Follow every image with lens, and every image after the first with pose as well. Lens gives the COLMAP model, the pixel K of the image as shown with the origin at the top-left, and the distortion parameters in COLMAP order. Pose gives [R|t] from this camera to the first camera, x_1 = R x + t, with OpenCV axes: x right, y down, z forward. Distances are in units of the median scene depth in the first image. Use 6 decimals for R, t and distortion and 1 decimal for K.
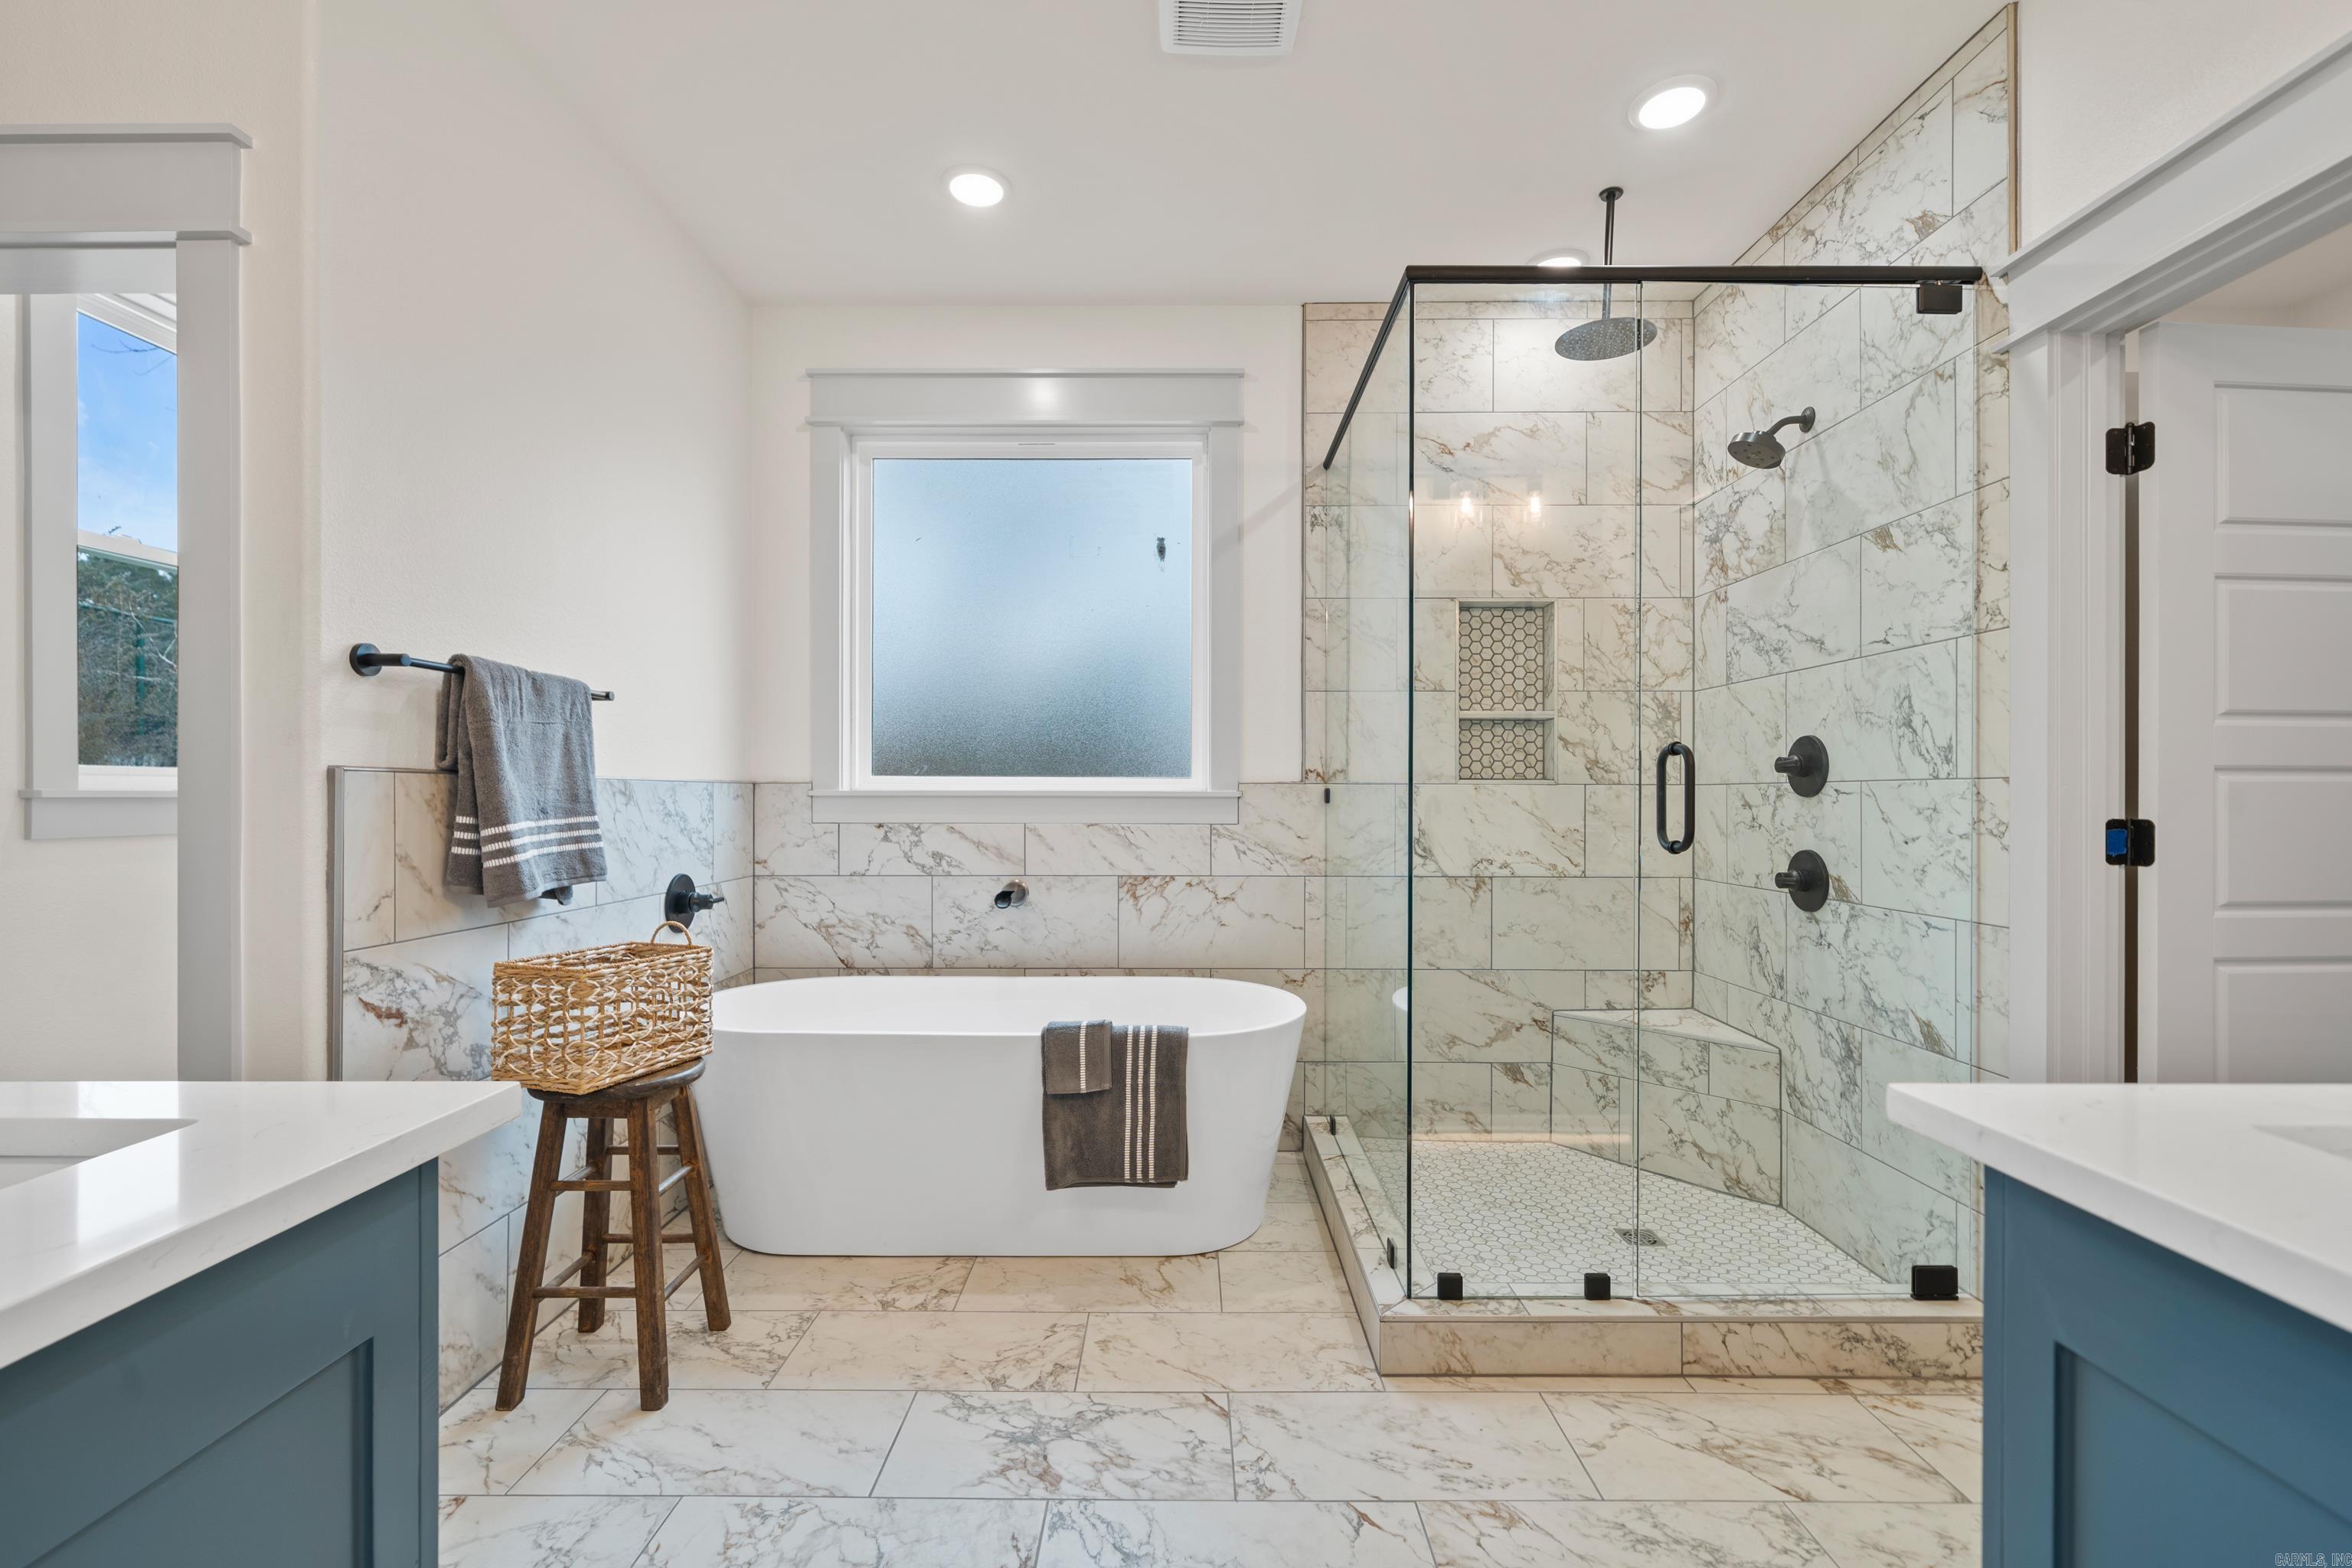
lens RADIAL K [[1038.9, 0, 1174.2], [0, 1038.9, 791.1], [0, 0, 1]] dist [0.002544, 0.000697]
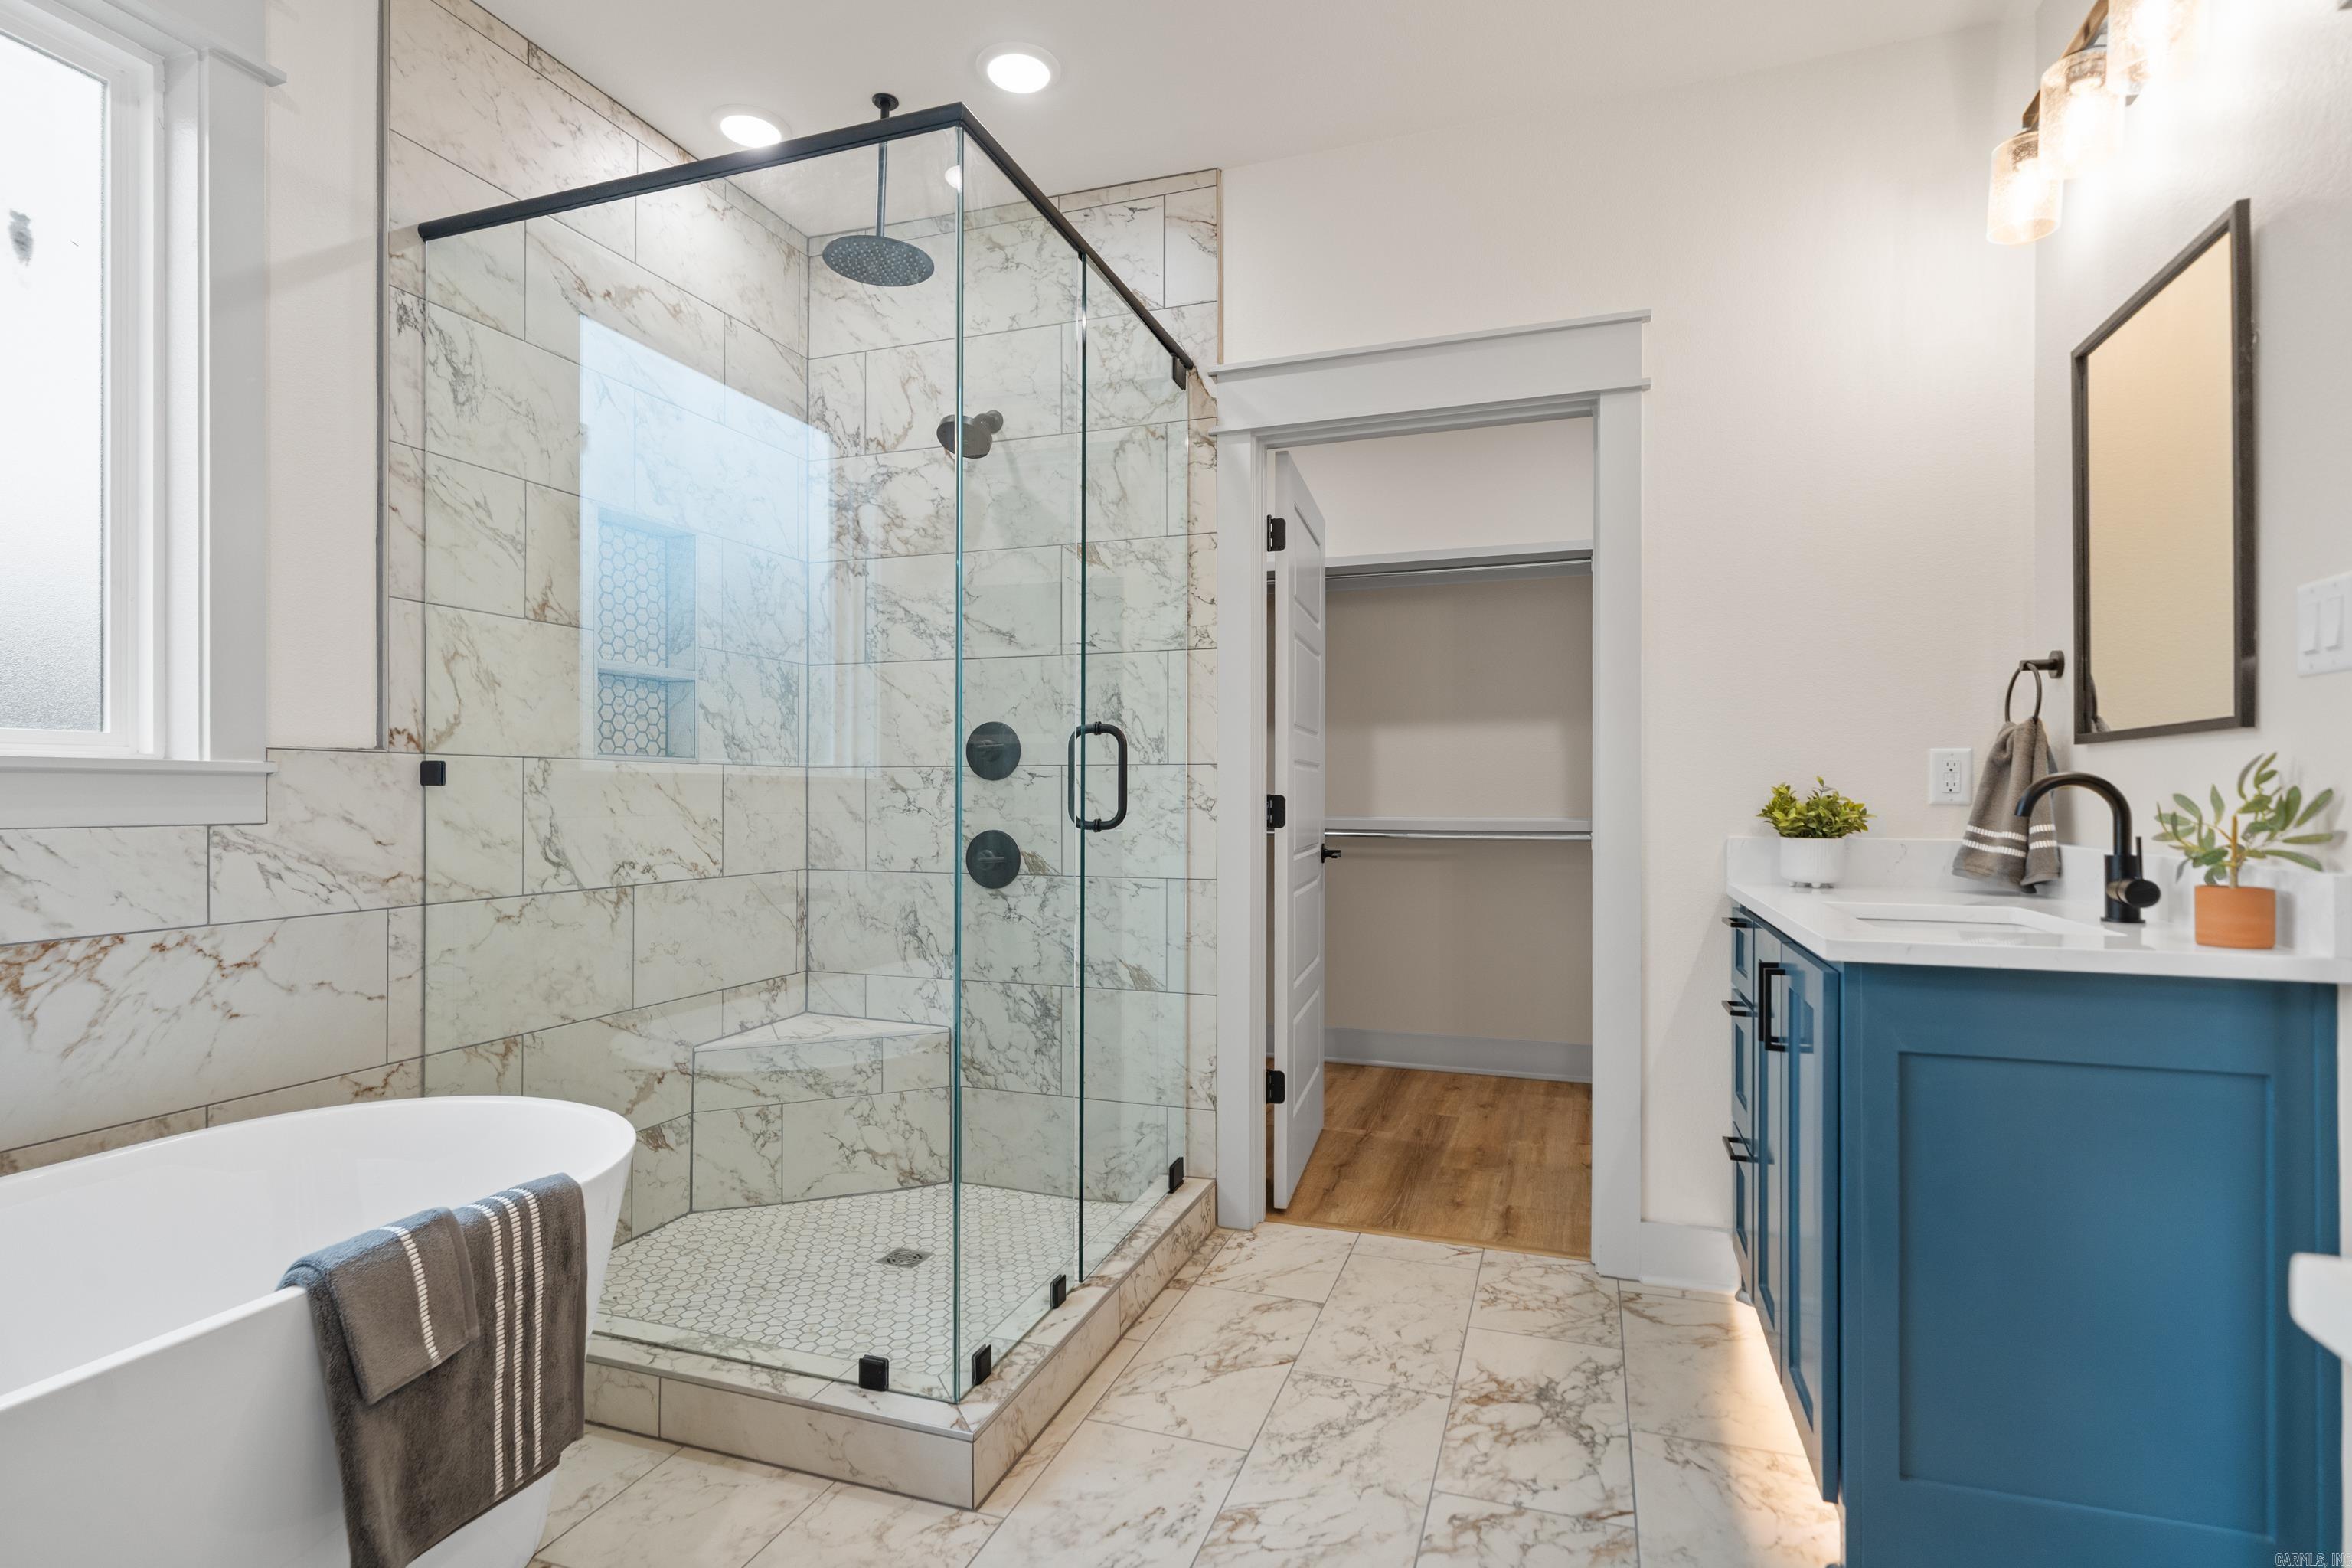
lens RADIAL K [[1169.4, 0, 1174.5], [0, 1169.4, 789.9], [0, 0, 1]] dist [0.002011, 0.001464]
pose [[0.313951, 0.001978, 0.949437, -0.460322], [-0.004833, 0.999988, -0.000485, 0.015467], [-0.949427, -0.004437, 0.313957, 0.454015]]
